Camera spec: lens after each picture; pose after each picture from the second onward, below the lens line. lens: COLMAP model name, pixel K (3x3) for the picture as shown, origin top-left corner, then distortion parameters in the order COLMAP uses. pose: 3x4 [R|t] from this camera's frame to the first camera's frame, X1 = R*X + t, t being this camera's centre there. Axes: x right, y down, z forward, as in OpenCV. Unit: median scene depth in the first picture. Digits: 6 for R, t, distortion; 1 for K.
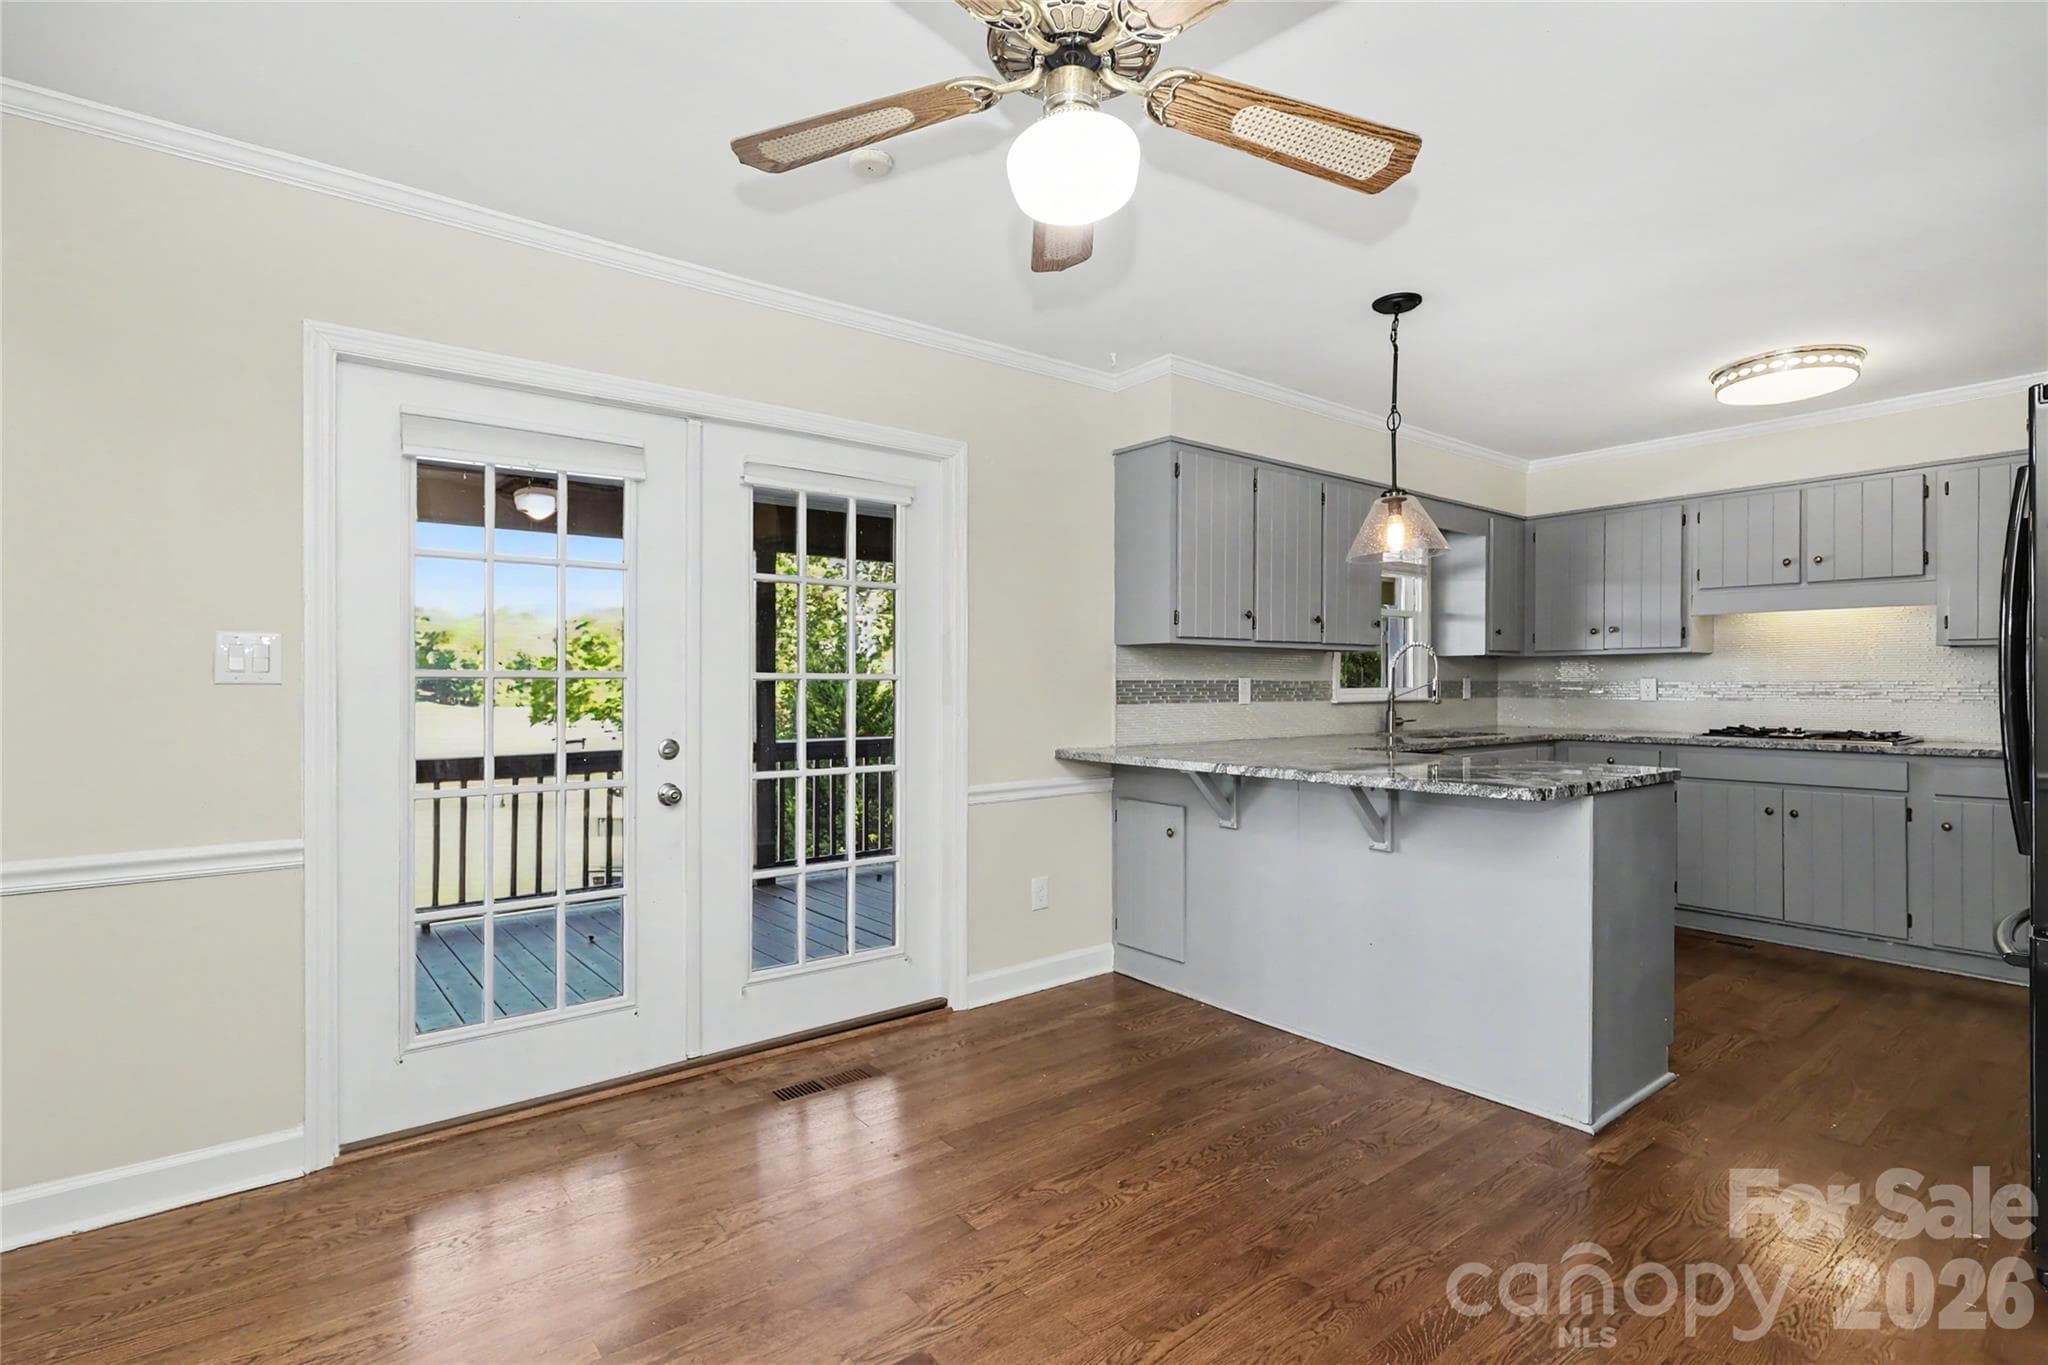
lens RADIAL K [[967.4, 0, 1018.0], [0, 967.4, 686.0], [0, 0, 1]] dist [-0.005442, 0.000997]
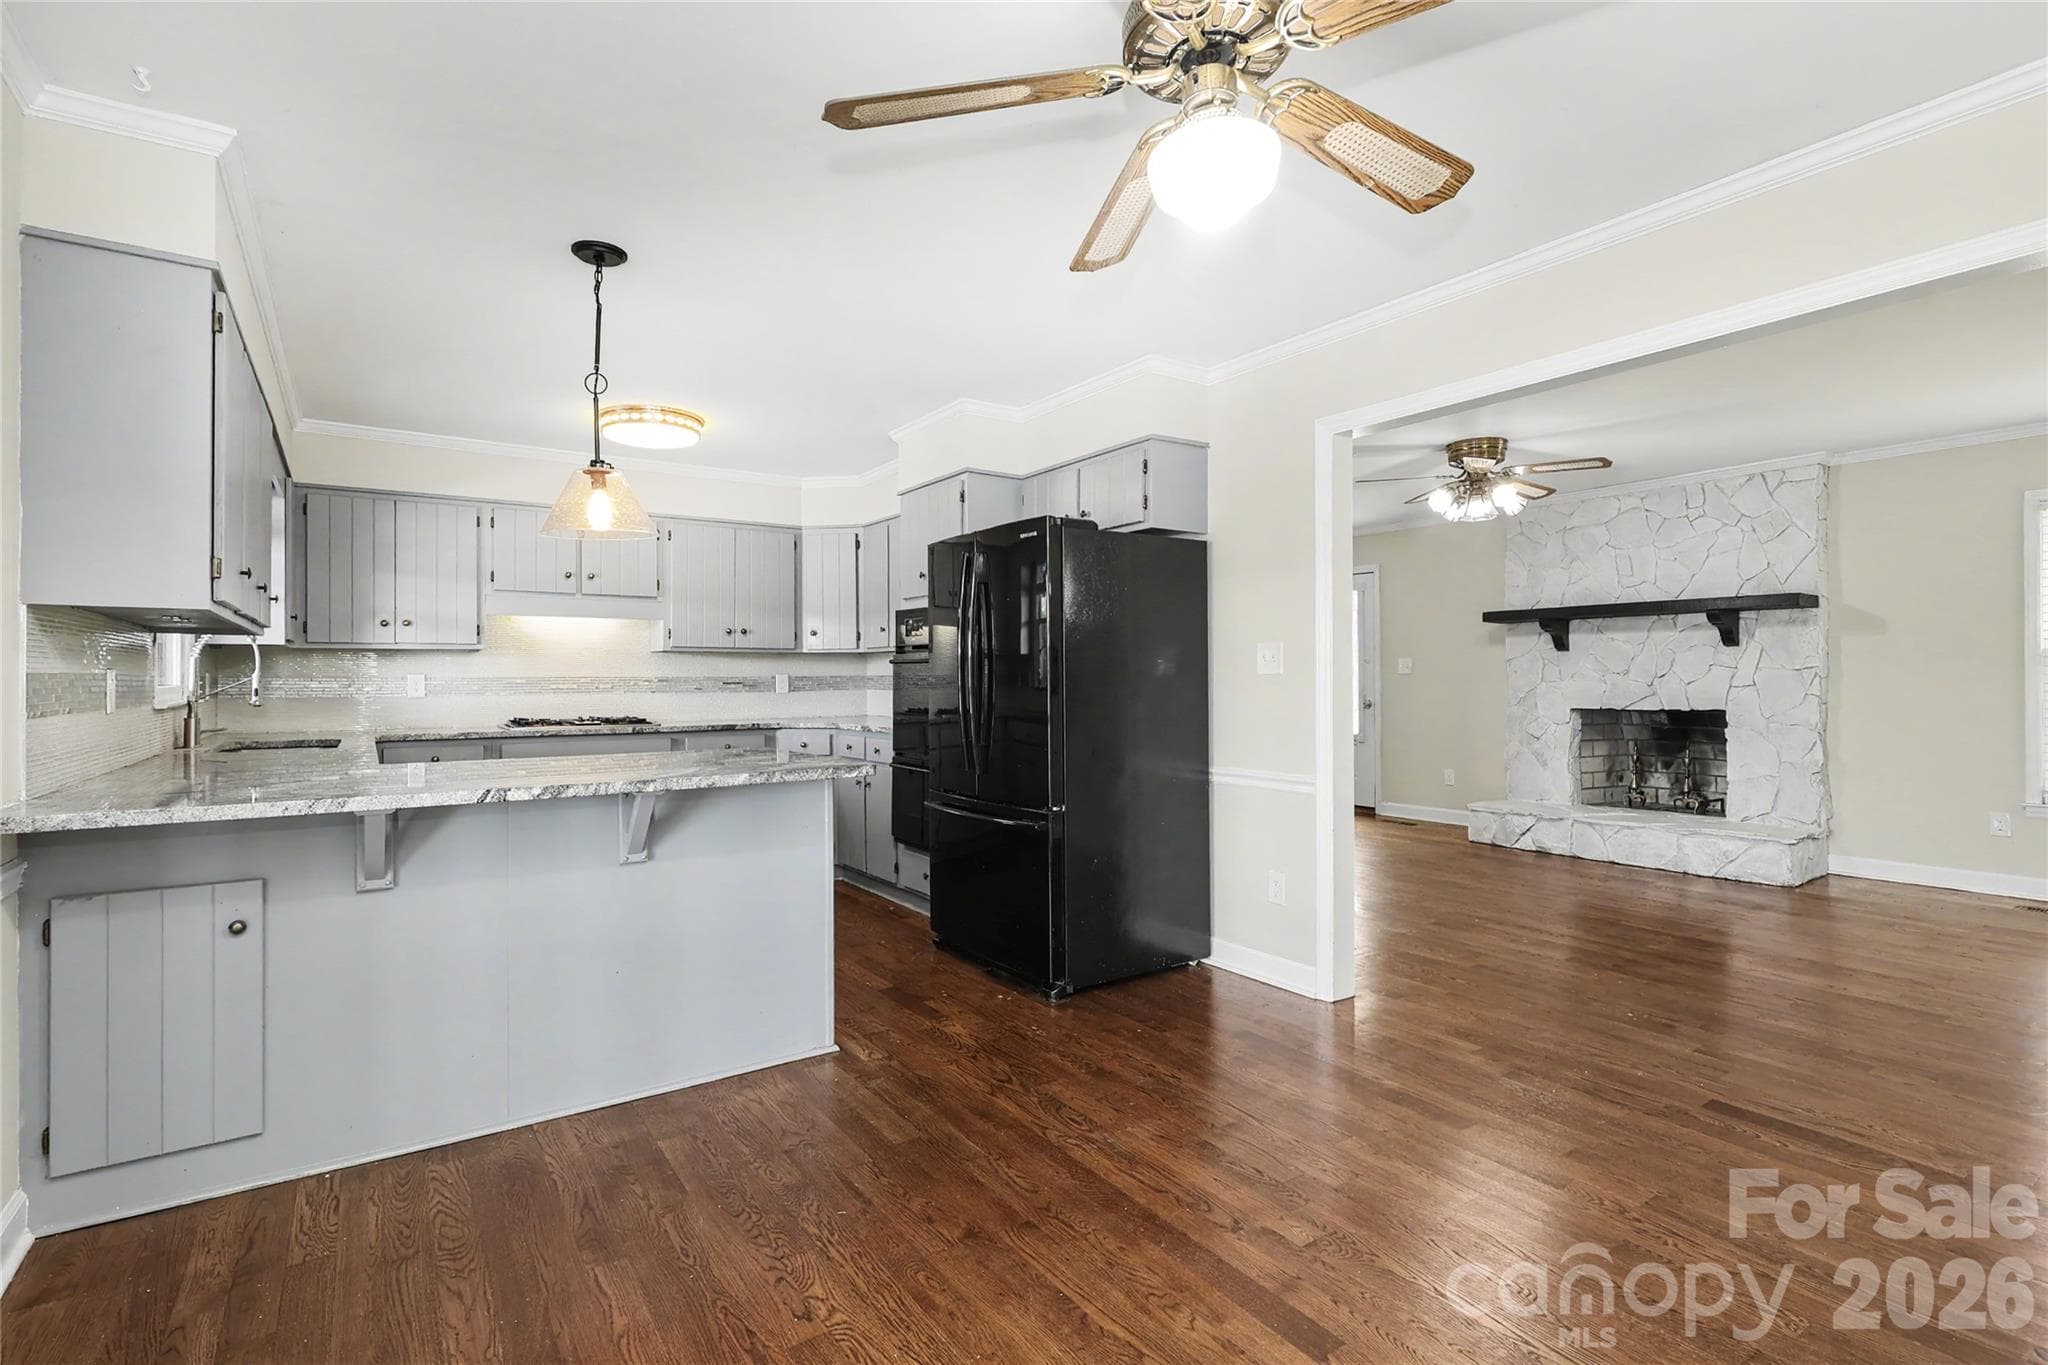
lens RADIAL K [[967.4, 0, 1009.9], [0, 967.4, 674.6], [0, 0, 1]] dist [-0.005442, 0.000997]
pose [[0.065621, 0.003997, 0.997837, -0.363569], [0.007592, 0.999961, -0.004505, 0.001183], [-0.997816, 0.007871, 0.065588, 0.429007]]
